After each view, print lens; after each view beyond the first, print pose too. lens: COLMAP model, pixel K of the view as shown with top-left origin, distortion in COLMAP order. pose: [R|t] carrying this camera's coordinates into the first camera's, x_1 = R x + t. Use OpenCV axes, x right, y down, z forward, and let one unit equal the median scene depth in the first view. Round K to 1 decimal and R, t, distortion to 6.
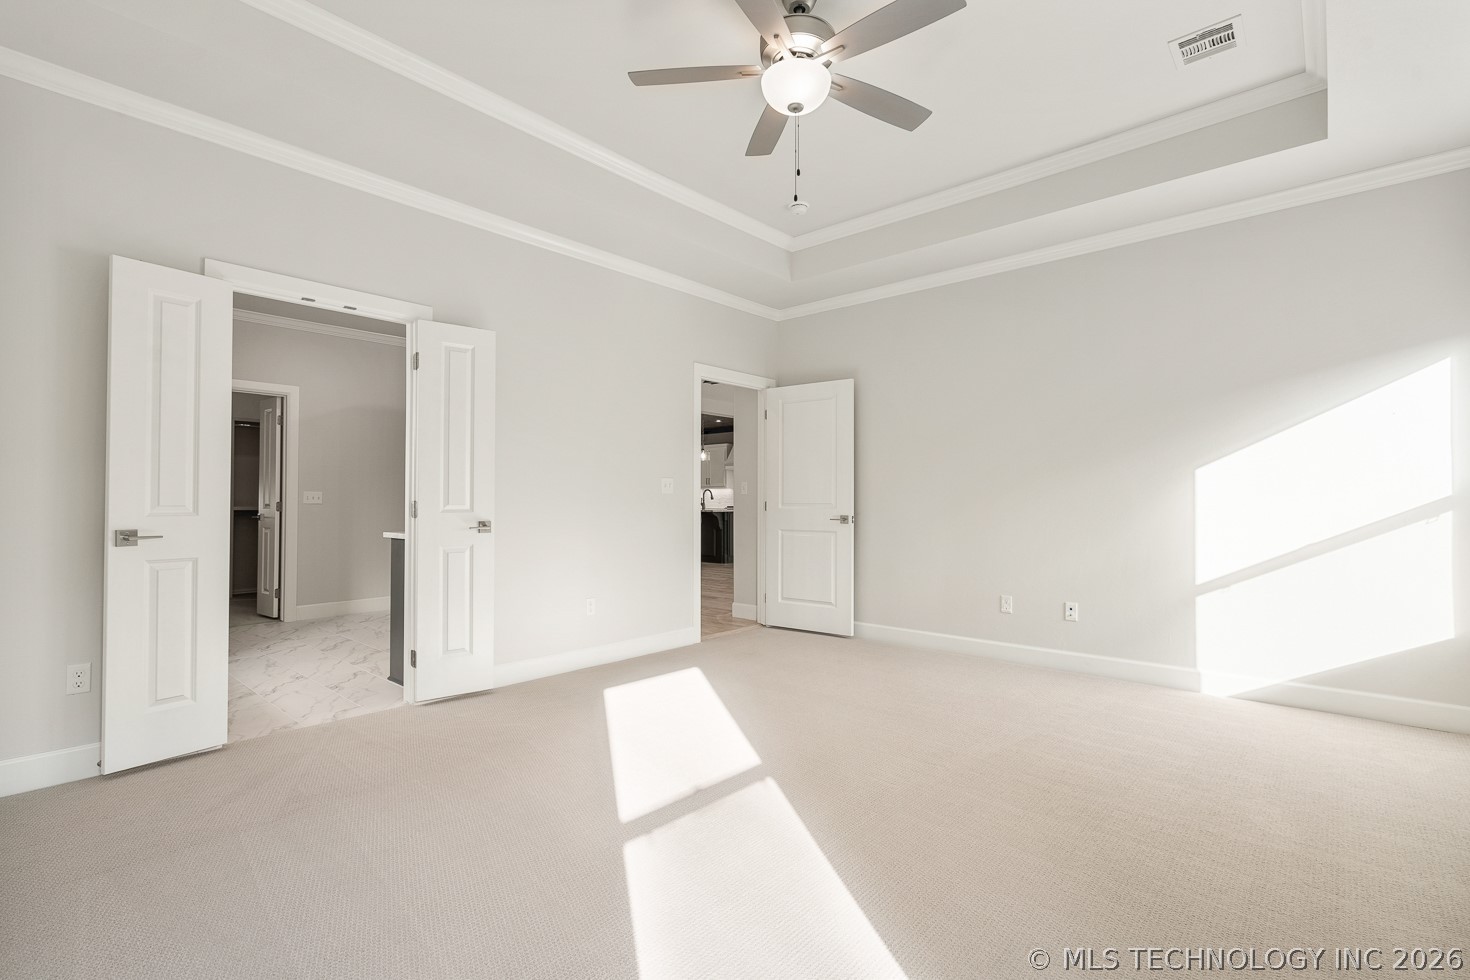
lens RADIAL K [[681.6, 0, 736.0], [0, 681.6, 493.2], [0, 0, 1]] dist [-0.004473, 0.001803]
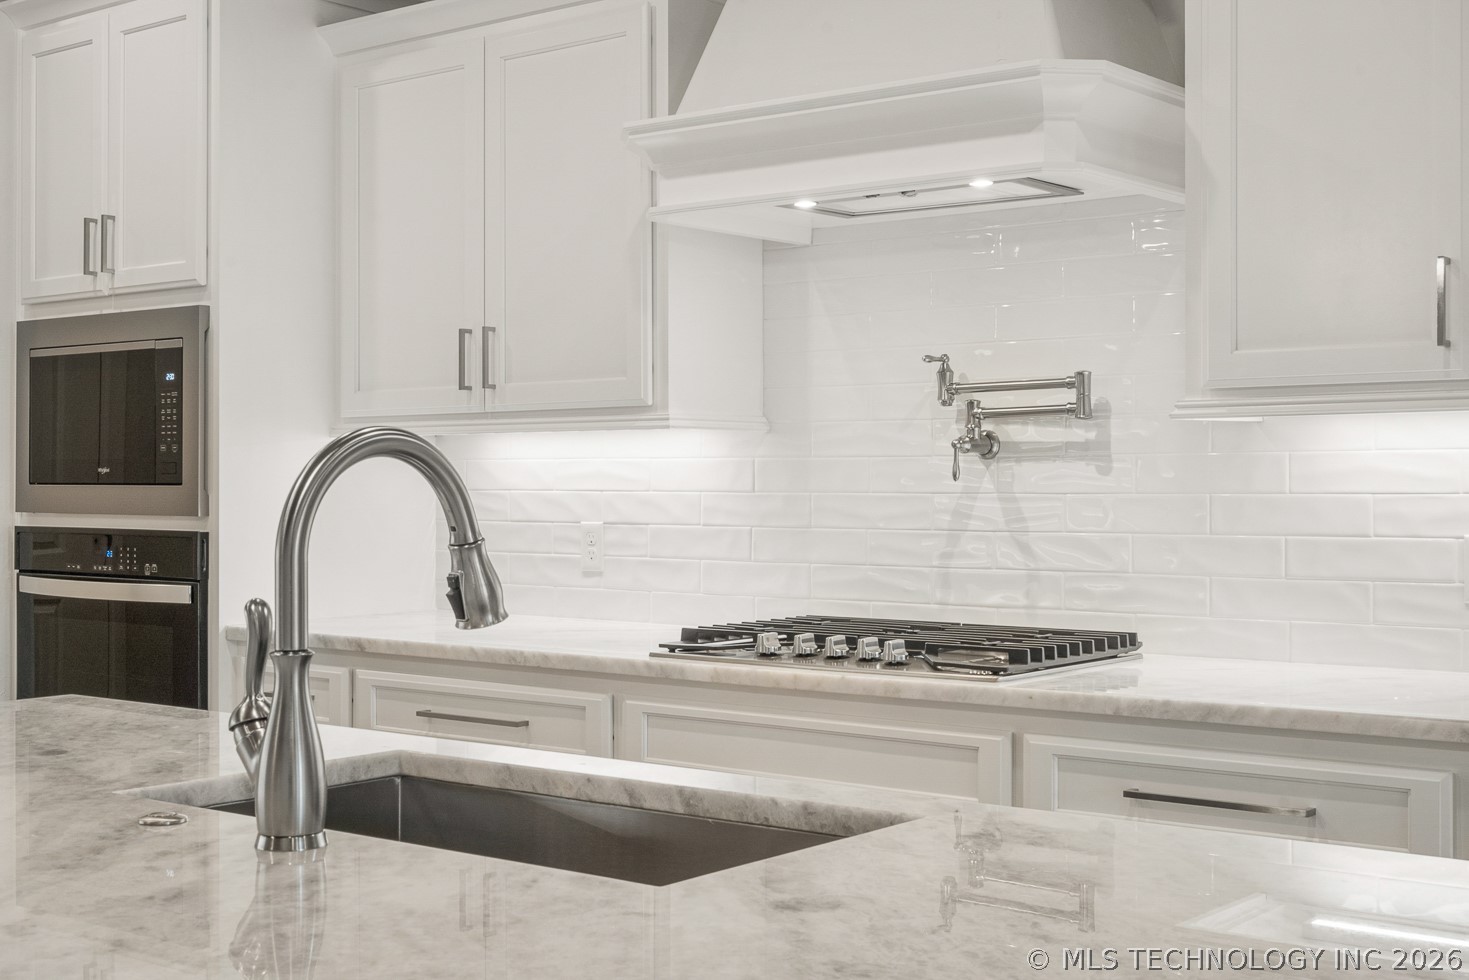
lens RADIAL K [[1901.1, 0, 728.8], [0, 1901.1, 484.9], [0, 0, 1]] dist [-0.008999, 0.000000]
pose [[0.998414, -0.002295, 0.056243, -0.021031], [0.001468, 0.999890, 0.014734, -0.002854], [-0.056271, -0.014628, 0.998308, 0.754638]]
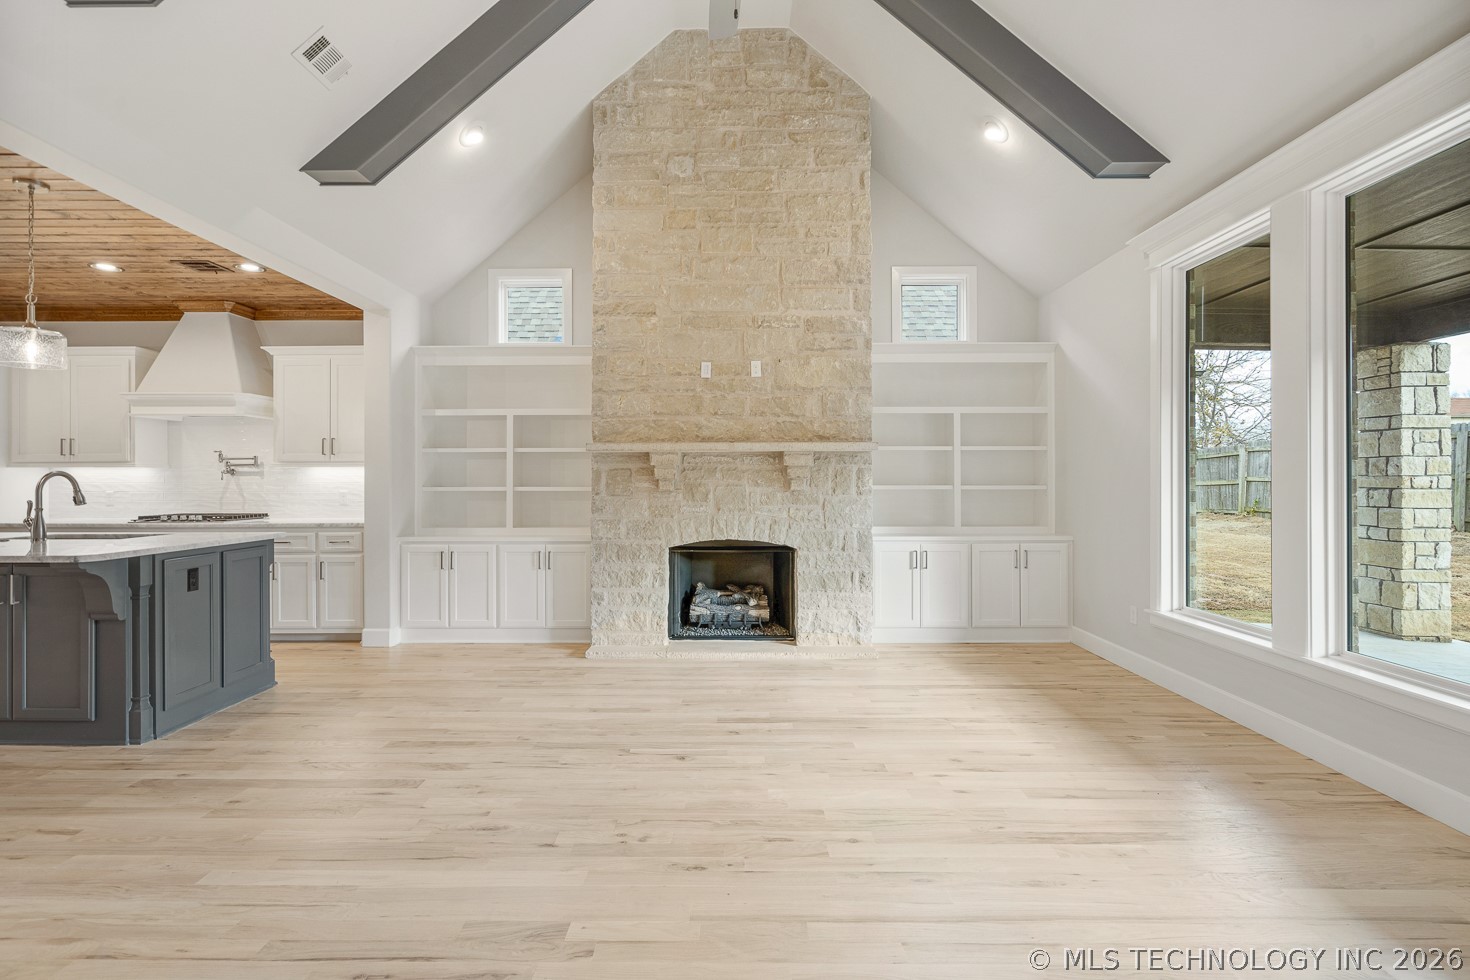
lens RADIAL K [[681.6, 0, 728.0], [0, 681.6, 477.6], [0, 0, 1]] dist [-0.004473, 0.001803]
pose [[0.753527, 0.001813, 0.657414, -0.014562], [-0.007377, 0.999957, 0.005698, -0.005537], [-0.657375, -0.009143, 0.753508, 0.519191]]
